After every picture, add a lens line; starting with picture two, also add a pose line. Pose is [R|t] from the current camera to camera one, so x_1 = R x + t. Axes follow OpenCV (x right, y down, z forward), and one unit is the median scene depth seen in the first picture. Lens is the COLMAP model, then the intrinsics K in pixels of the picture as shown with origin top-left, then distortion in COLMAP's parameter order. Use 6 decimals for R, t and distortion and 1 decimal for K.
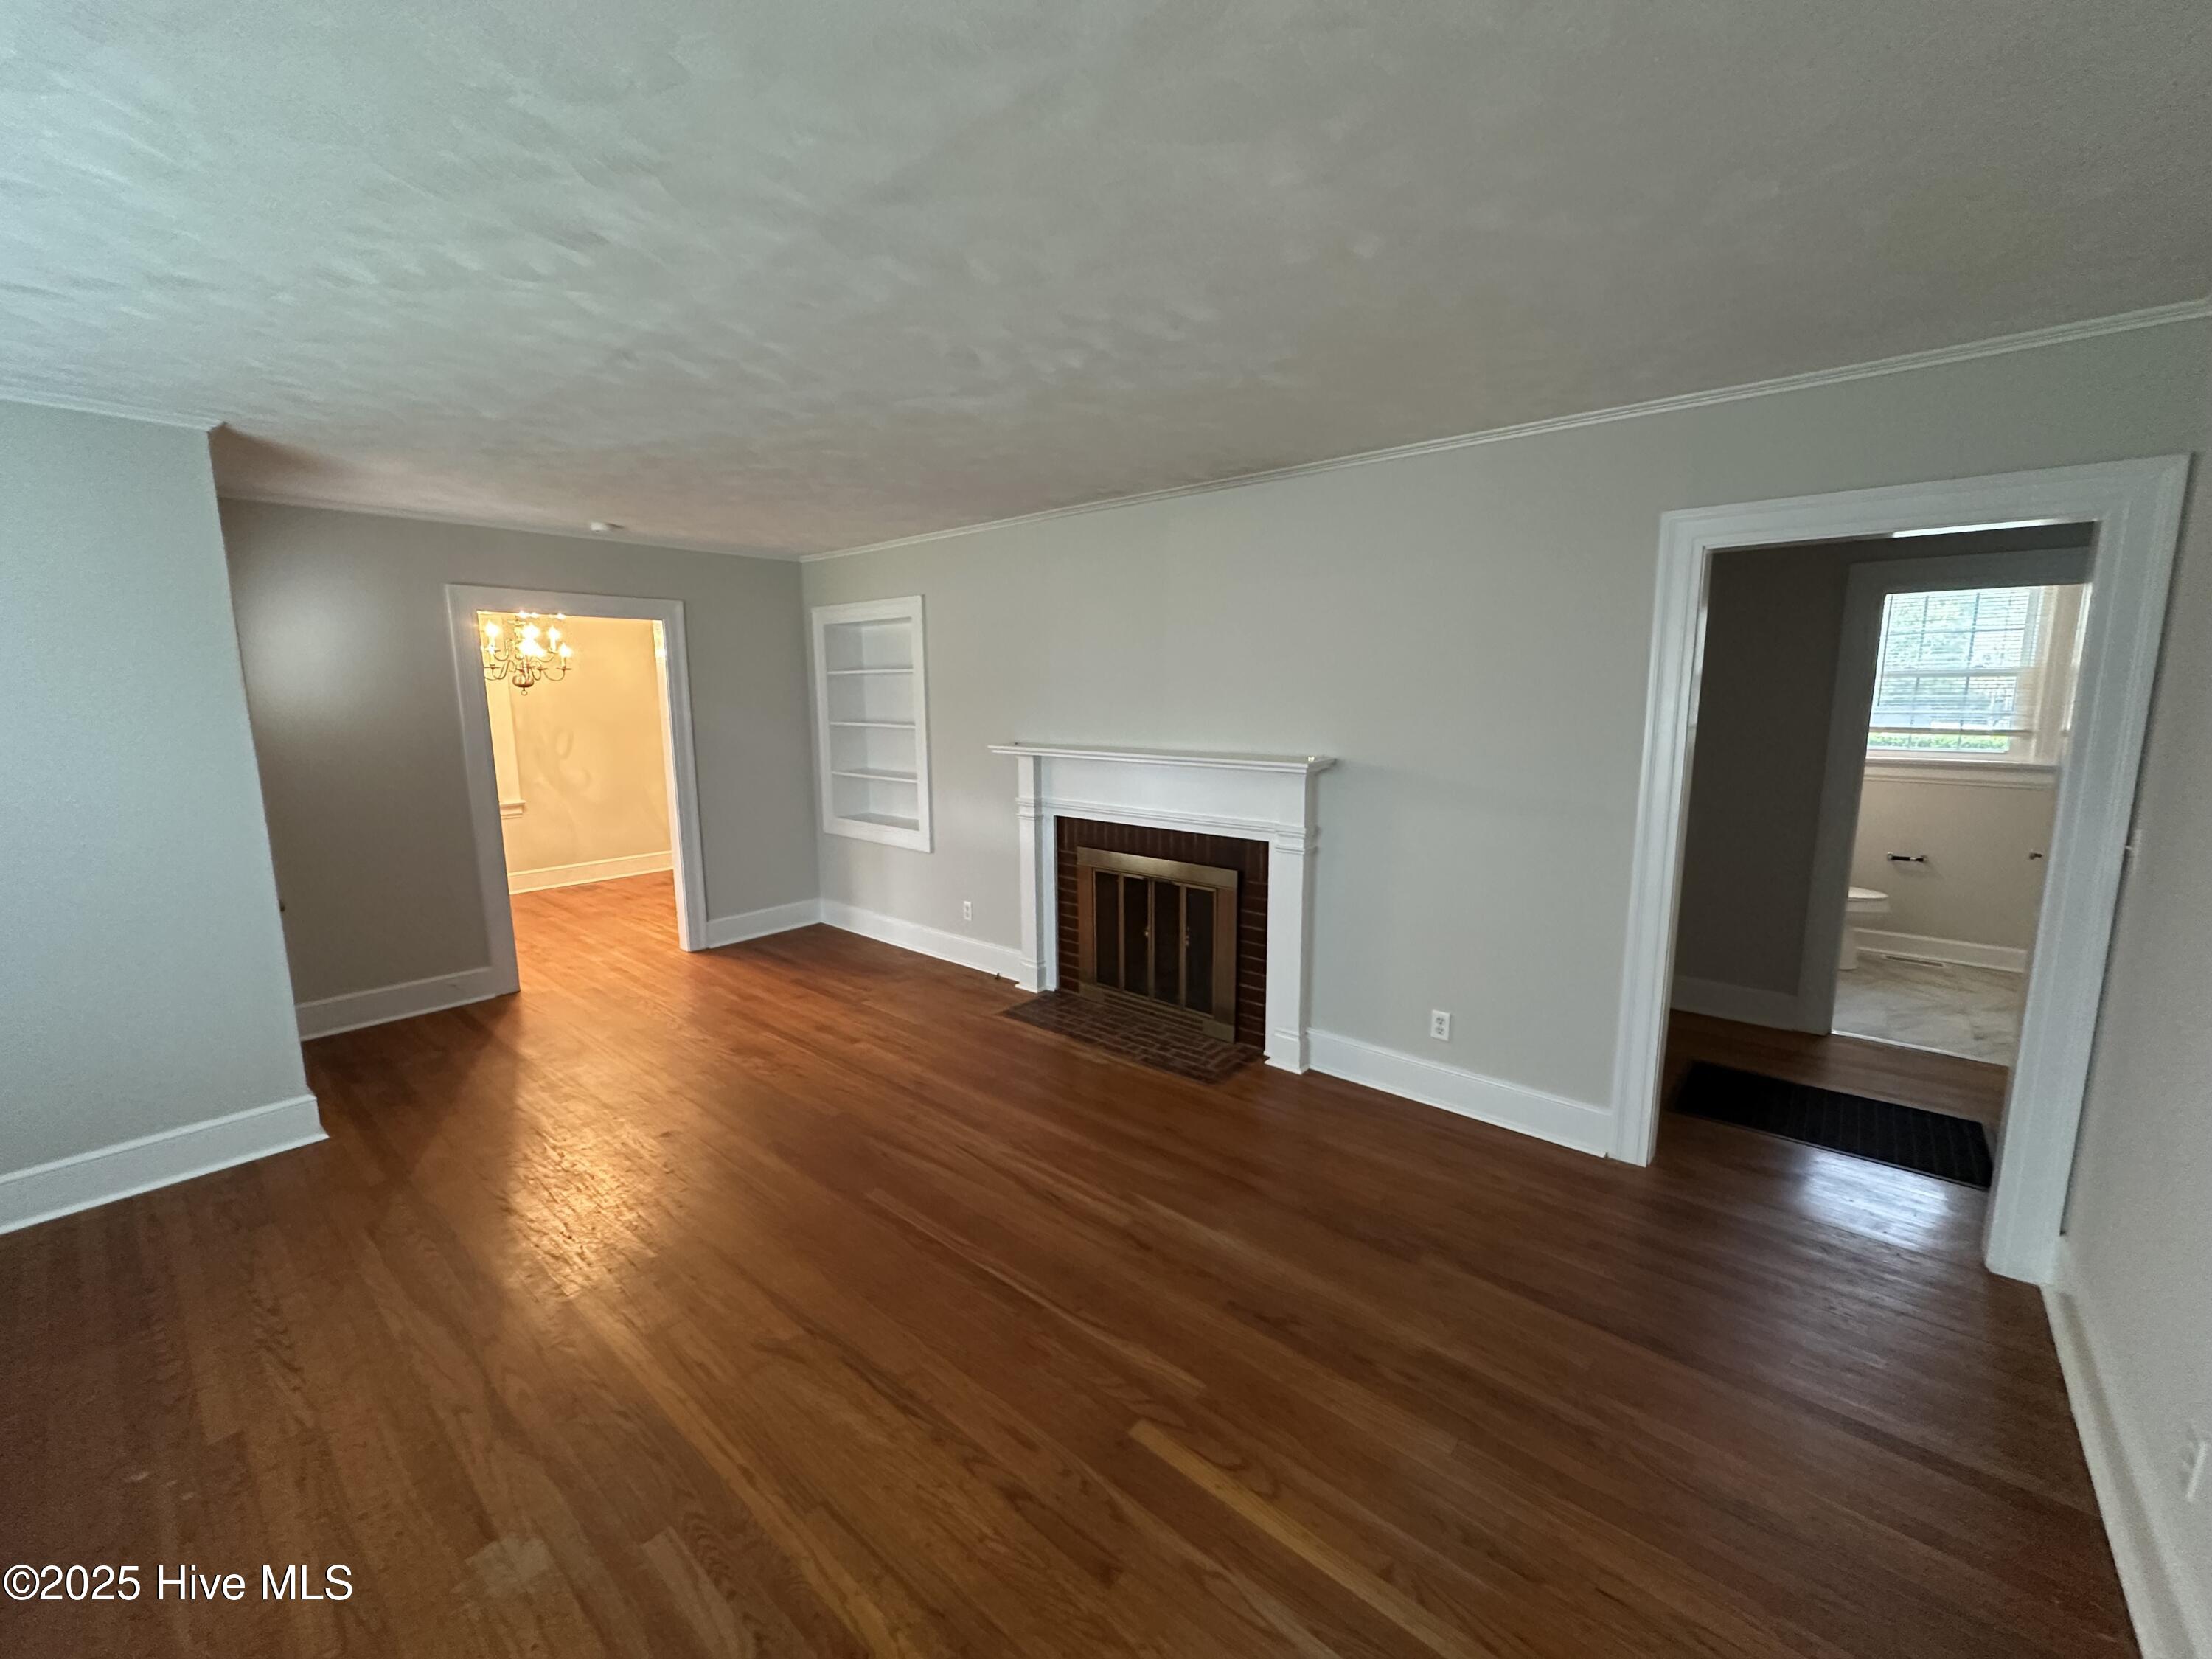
lens RADIAL K [[879.5, 0, 1110.4], [0, 879.5, 821.7], [0, 0, 1]] dist [0.002099, 0.000224]
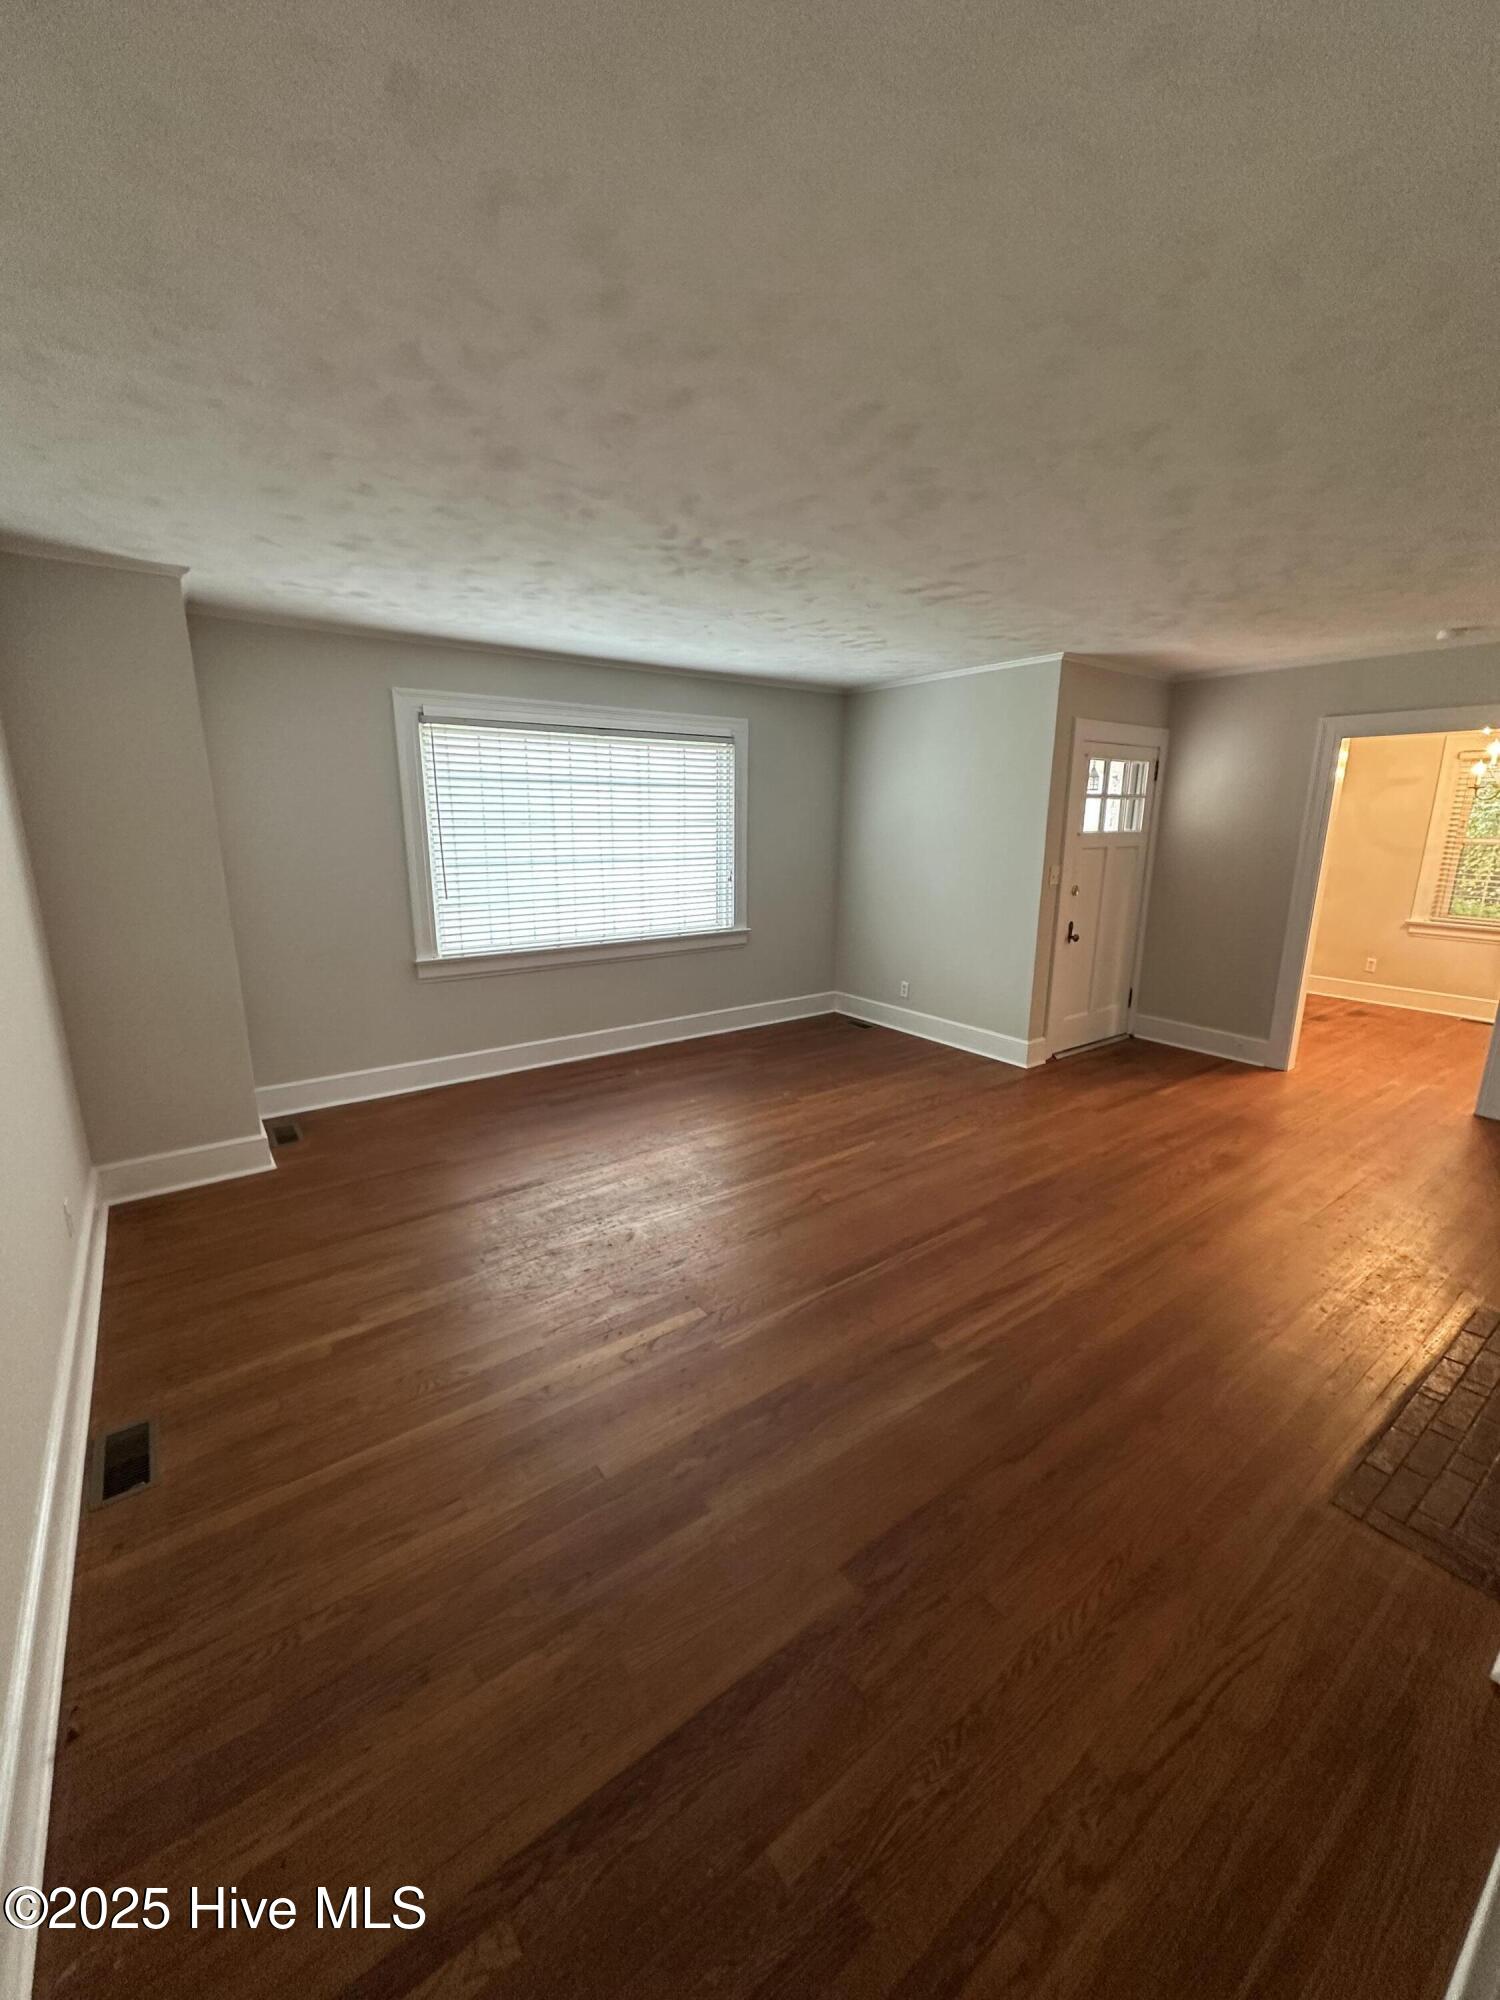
lens RADIAL K [[795.2, 0, 754.5], [0, 795.2, 1002.1], [0, 0, 1]] dist [0.002099, 0.000224]
pose [[-0.228448, 0.231457, -0.945642, 0.501159], [-0.149527, 0.951461, 0.269004, -0.079322], [0.962005, 0.202852, -0.182751, 0.528831]]
